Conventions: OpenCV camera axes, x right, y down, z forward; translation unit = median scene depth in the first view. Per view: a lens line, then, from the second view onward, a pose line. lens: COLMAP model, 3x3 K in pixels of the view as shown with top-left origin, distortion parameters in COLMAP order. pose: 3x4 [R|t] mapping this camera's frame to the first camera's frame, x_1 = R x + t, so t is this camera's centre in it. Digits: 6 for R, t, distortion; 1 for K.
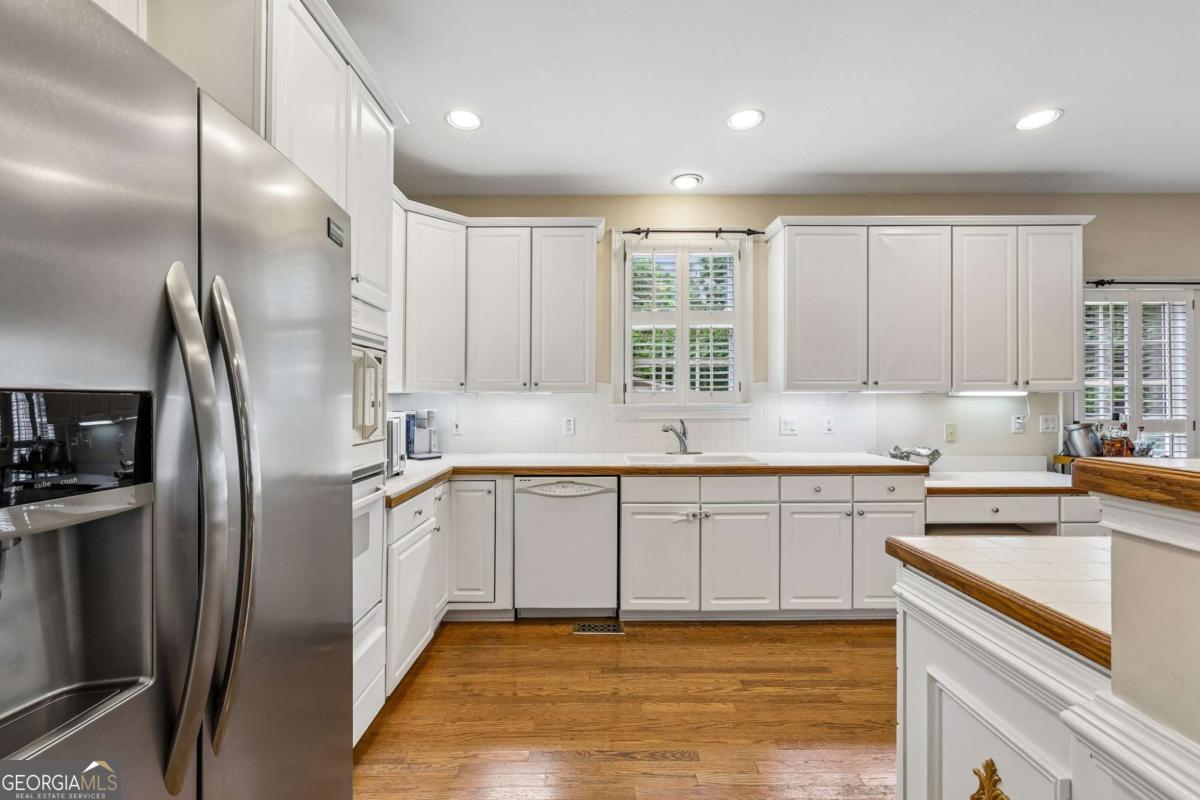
lens RADIAL K [[494.5, 0, 603.8], [0, 494.5, 399.9], [0, 0, 1]] dist [-0.002105, -0.001542]
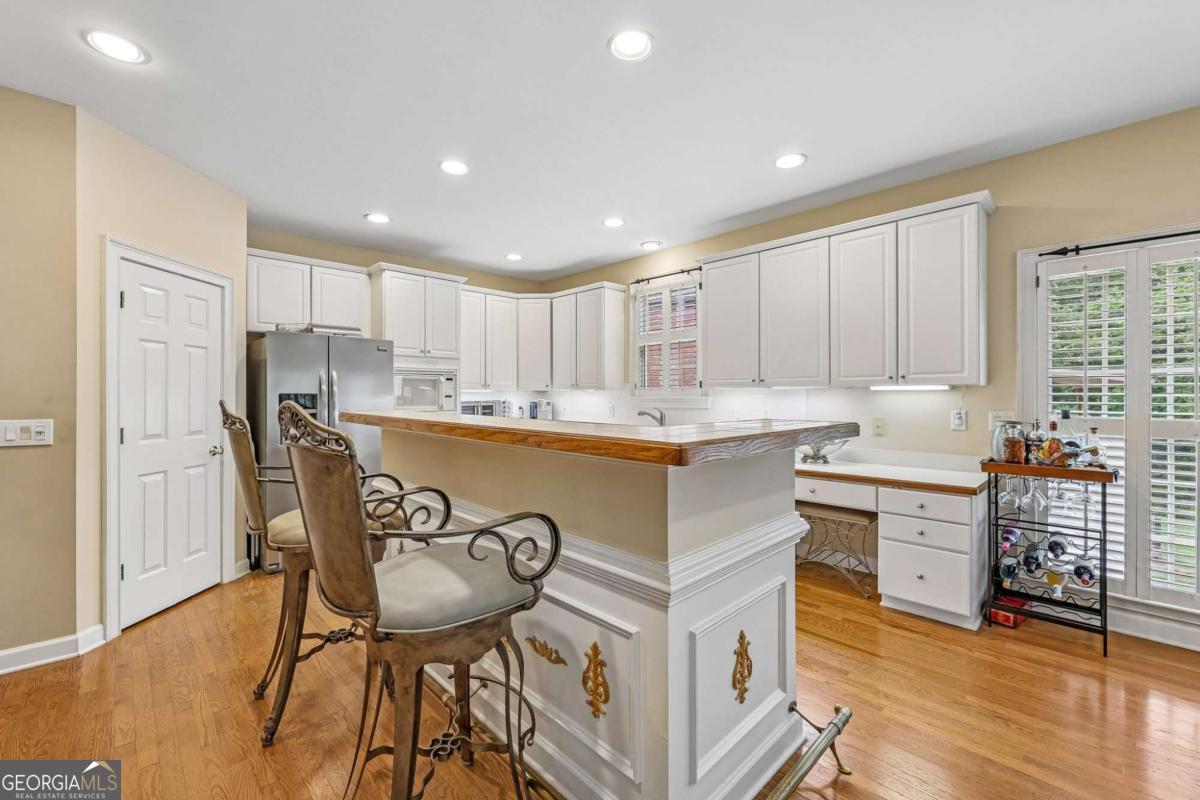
lens RADIAL K [[494.5, 0, 597.1], [0, 494.5, 393.6], [0, 0, 1]] dist [-0.002105, -0.001542]
pose [[0.695859, 0.000109, -0.718178, 1.063584], [-0.001934, 0.999997, -0.001722, 0.001572], [0.718176, 0.002587, 0.695857, -0.132106]]
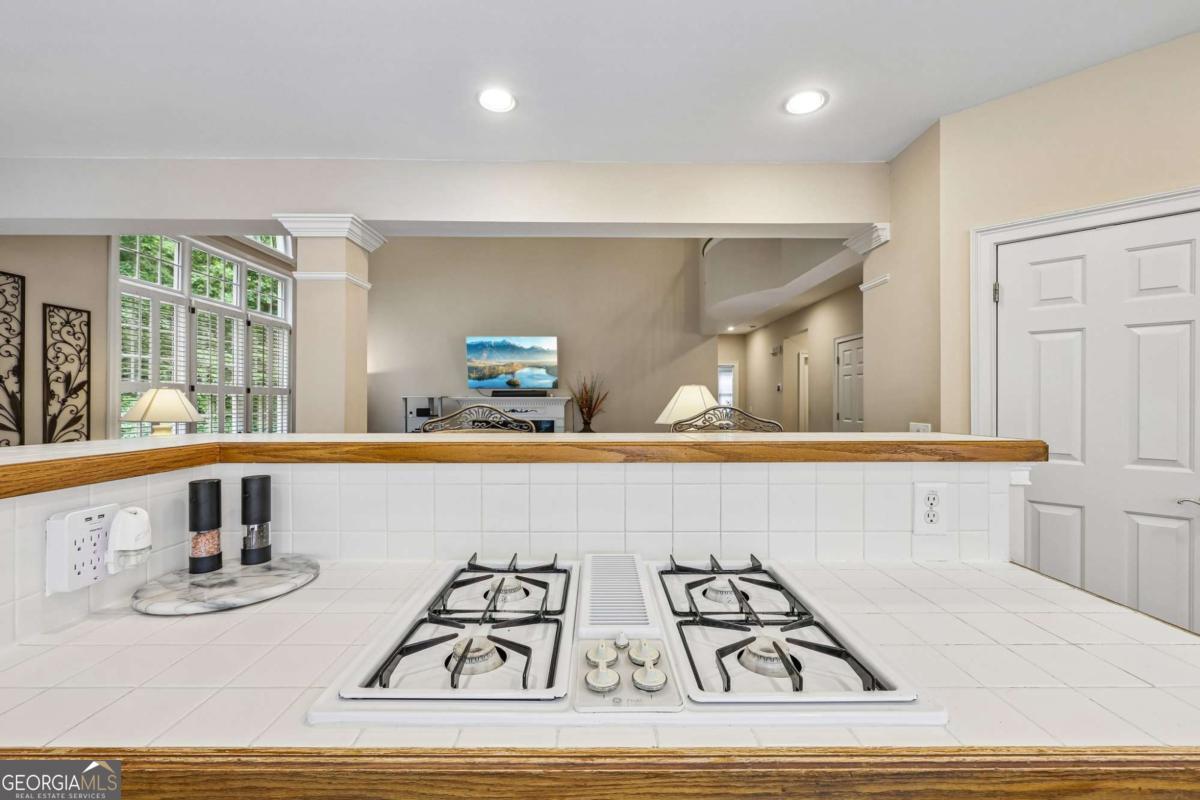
lens RADIAL K [[494.5, 0, 607.0], [0, 494.5, 397.9], [0, 0, 1]] dist [-0.002105, -0.001542]
pose [[-0.999815, 0.000426, -0.019210, 0.516196], [0.000513, 0.999990, -0.004541, 0.002200], [0.019207, -0.004550, -0.999805, 0.559840]]
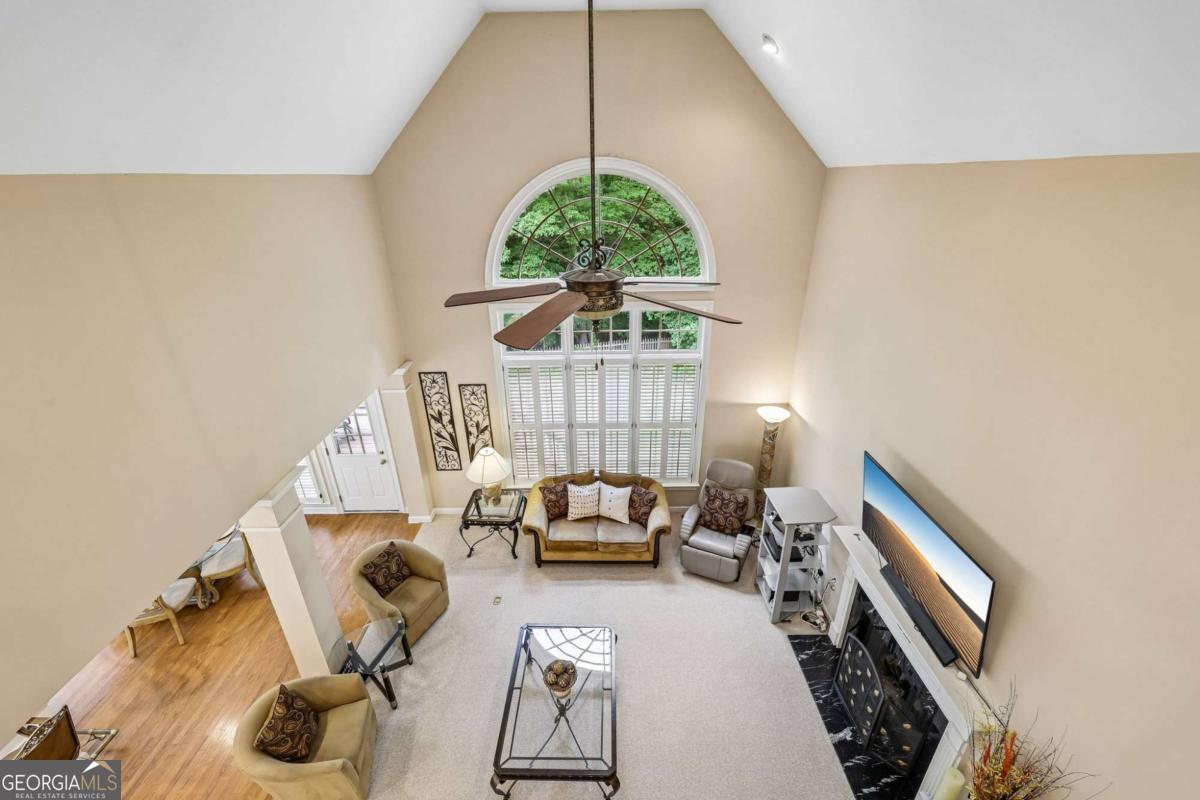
lens RADIAL K [[494.5, 0, 599.4], [0, 494.5, 396.6], [0, 0, 1]] dist [-0.002105, -0.001542]
pose [[-0.001069, -0.407894, 0.913029, 0.058844], [0.017487, 0.912882, 0.407849, -0.927683], [-0.999847, 0.016402, 0.006157, -1.125271]]
